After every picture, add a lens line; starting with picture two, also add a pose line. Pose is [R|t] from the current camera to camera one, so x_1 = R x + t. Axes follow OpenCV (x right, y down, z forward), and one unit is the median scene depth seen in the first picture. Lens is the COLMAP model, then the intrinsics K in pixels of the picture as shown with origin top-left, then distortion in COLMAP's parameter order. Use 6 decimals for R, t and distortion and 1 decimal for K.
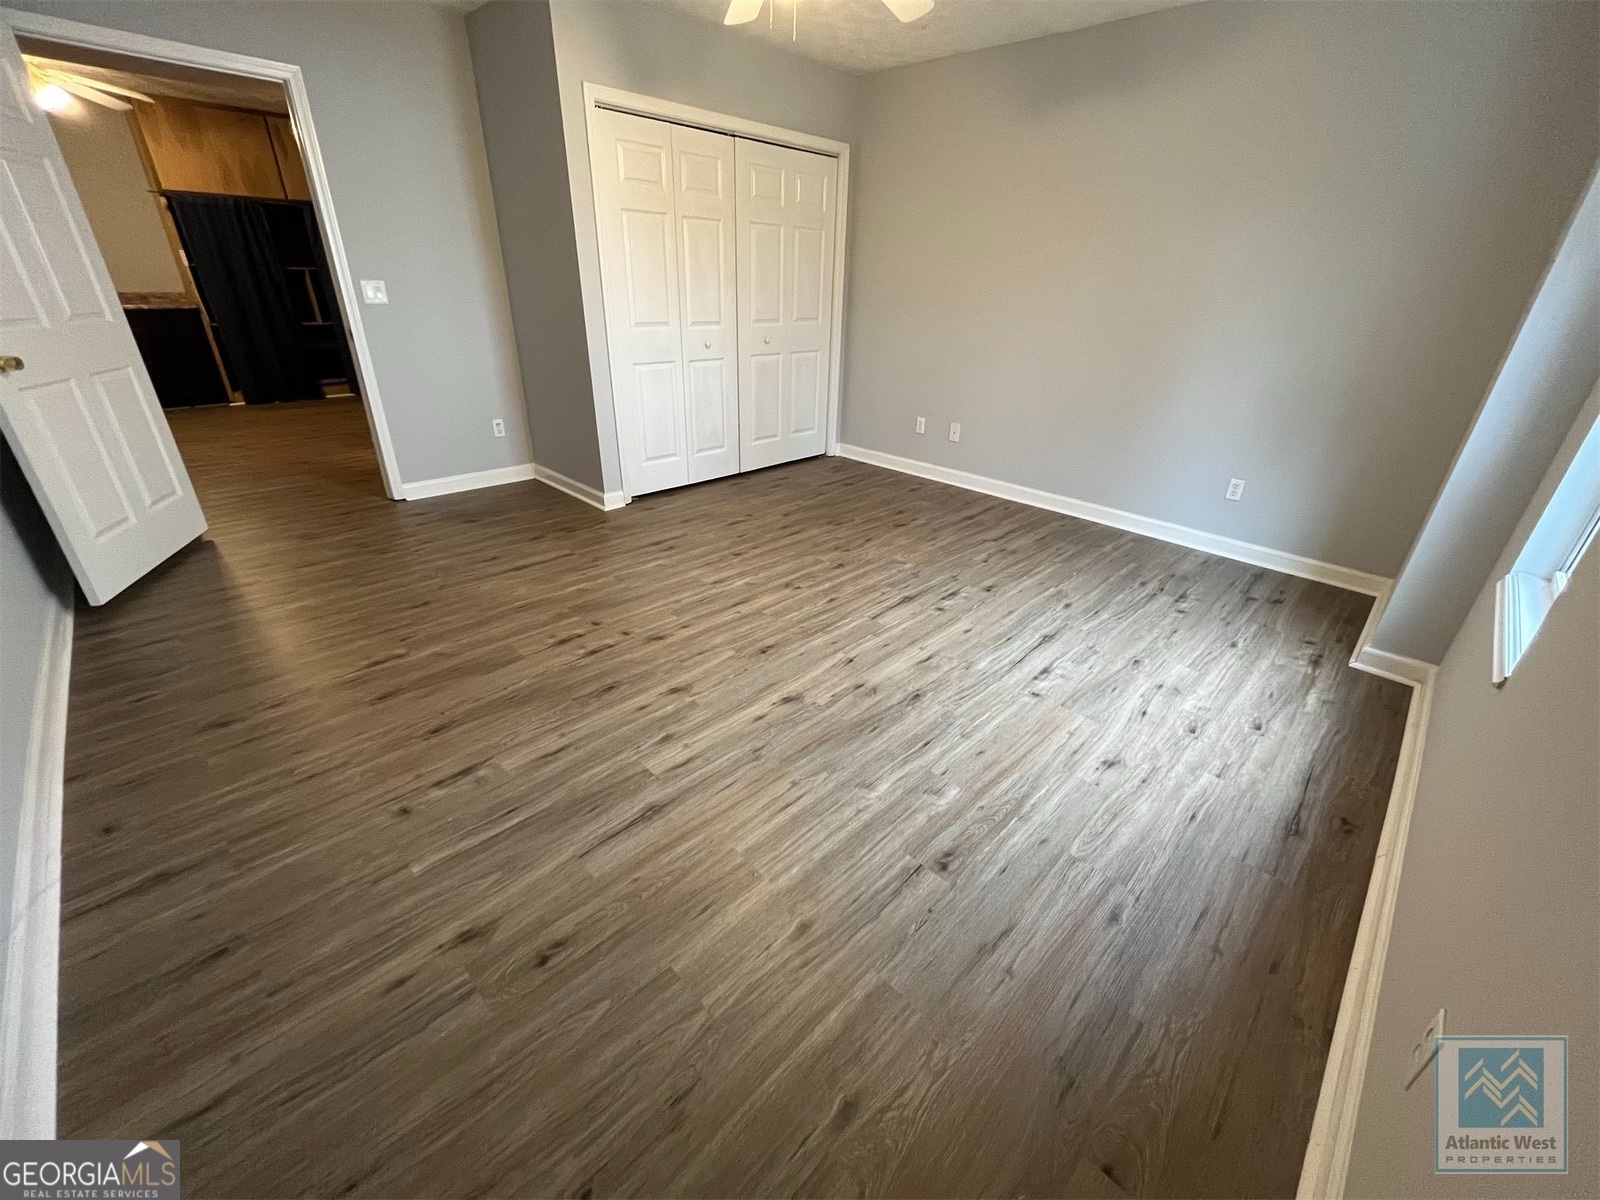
lens RADIAL K [[645.6, 0, 799.2], [0, 645.6, 595.5], [0, 0, 1]] dist [0.000070, -0.000227]
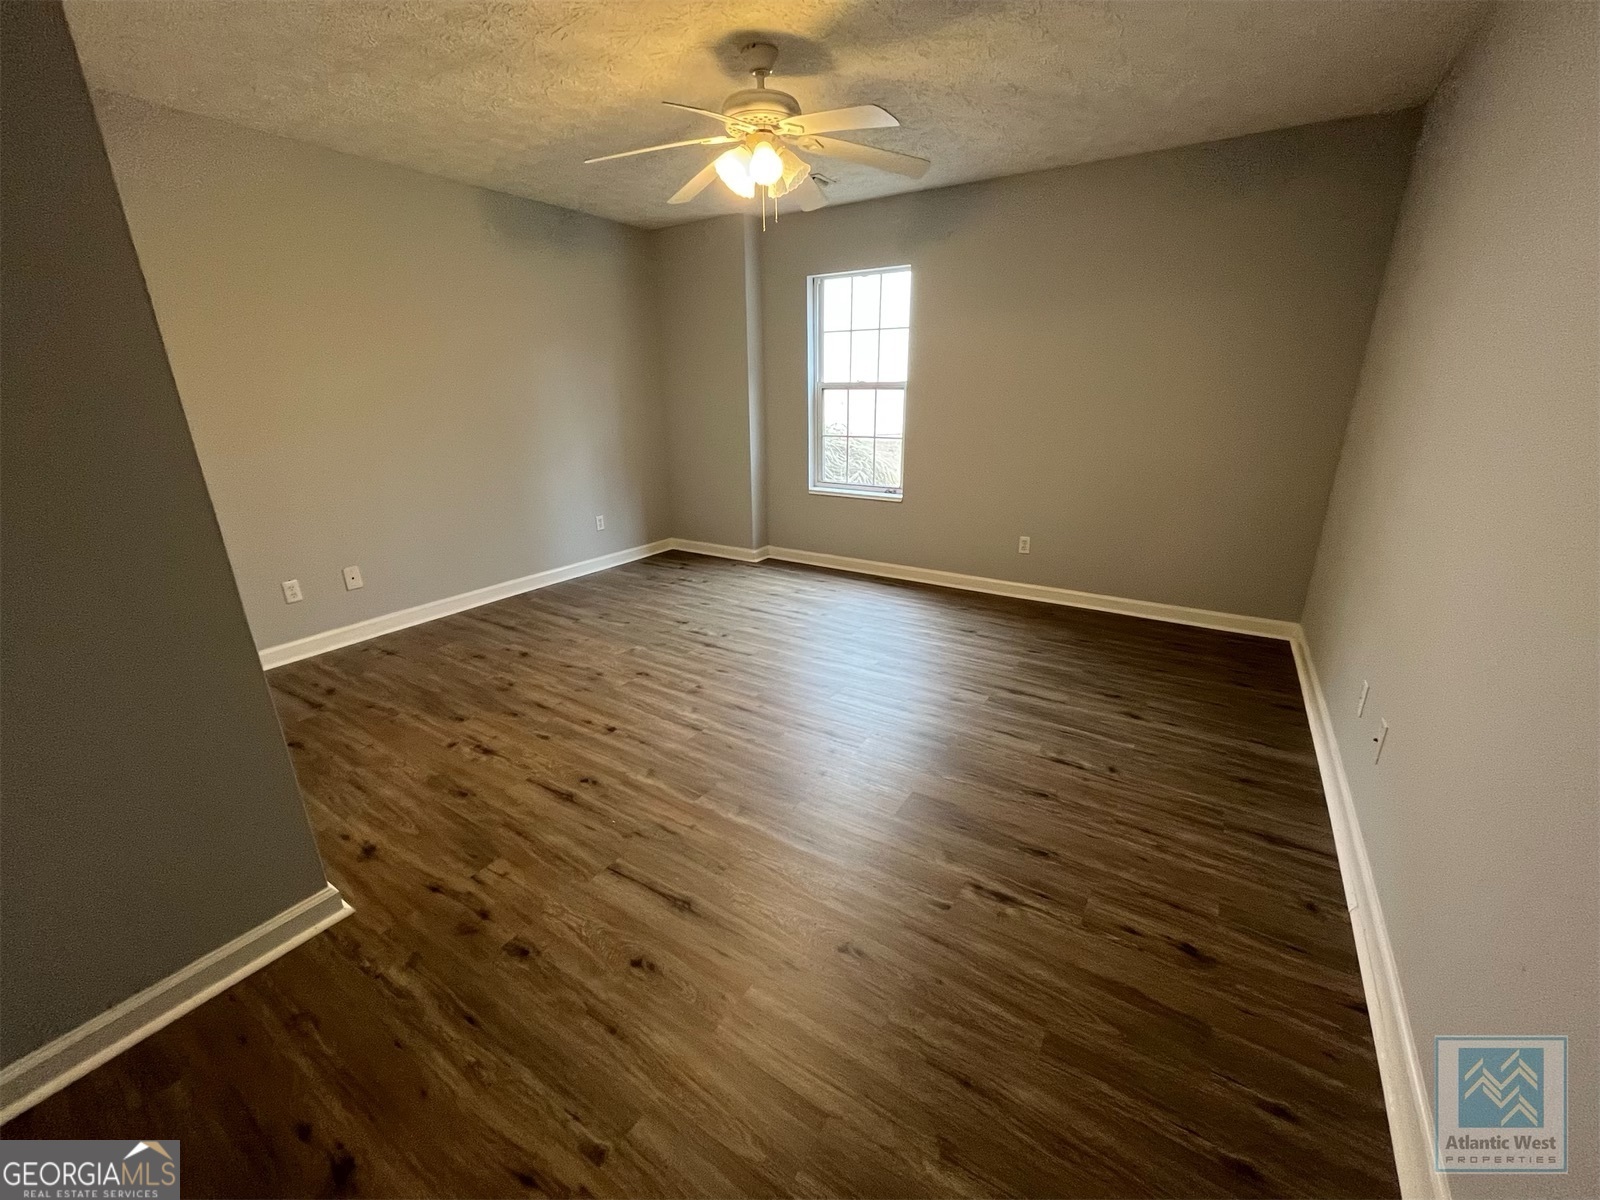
lens RADIAL K [[645.6, 0, 799.2], [0, 645.6, 595.5], [0, 0, 1]] dist [0.000070, -0.000227]
pose [[-0.210656, -0.327212, 0.921171, -0.882993], [0.437189, 0.811294, 0.388160, -0.434147], [-0.874351, 0.484494, -0.027851, 0.786978]]
